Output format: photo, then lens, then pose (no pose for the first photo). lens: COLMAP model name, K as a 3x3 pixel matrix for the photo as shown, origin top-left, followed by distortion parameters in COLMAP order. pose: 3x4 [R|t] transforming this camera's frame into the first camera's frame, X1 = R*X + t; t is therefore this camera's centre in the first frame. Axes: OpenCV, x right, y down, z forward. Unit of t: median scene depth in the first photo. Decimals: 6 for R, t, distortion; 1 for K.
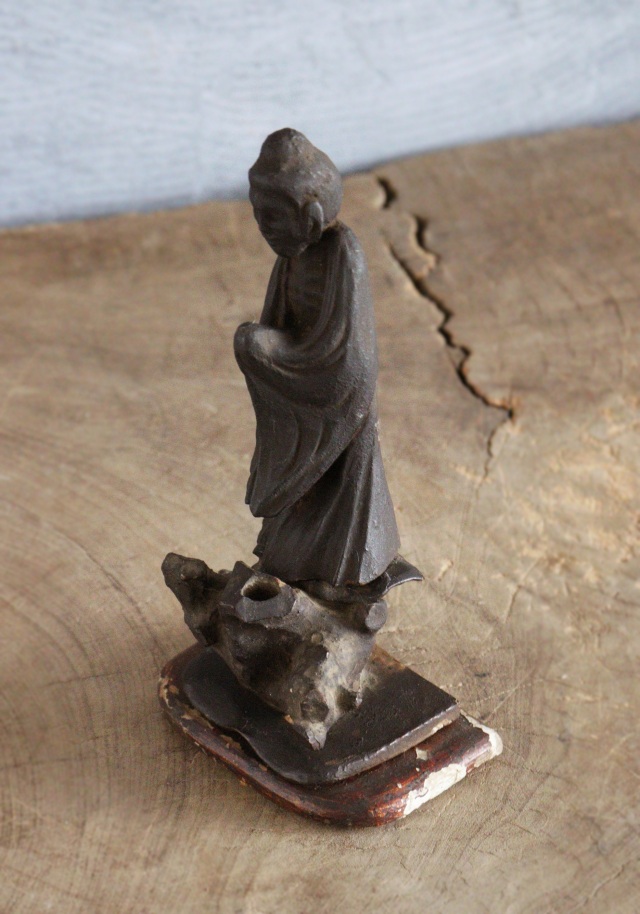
lens RADIAL K [[2225.8, 0, 312.8], [0, 2225.8, 458.7], [0, 0, 1]] dist [0.338039, 0.000000]
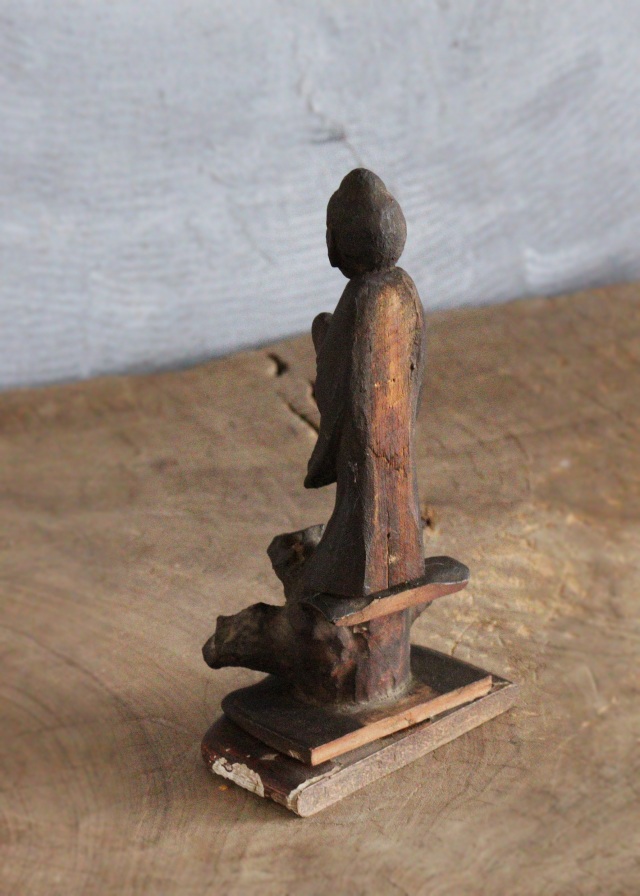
lens RADIAL K [[2879.6, 0, 324.0], [0, 2879.6, 448.6], [0, 0, 1]] dist [0.380154, 0.000000]
pose [[0.994230, -0.023880, 0.104581, -0.102025], [0.044302, 0.979289, -0.197562, 0.215778], [-0.097697, 0.201055, 0.974696, -0.316388]]
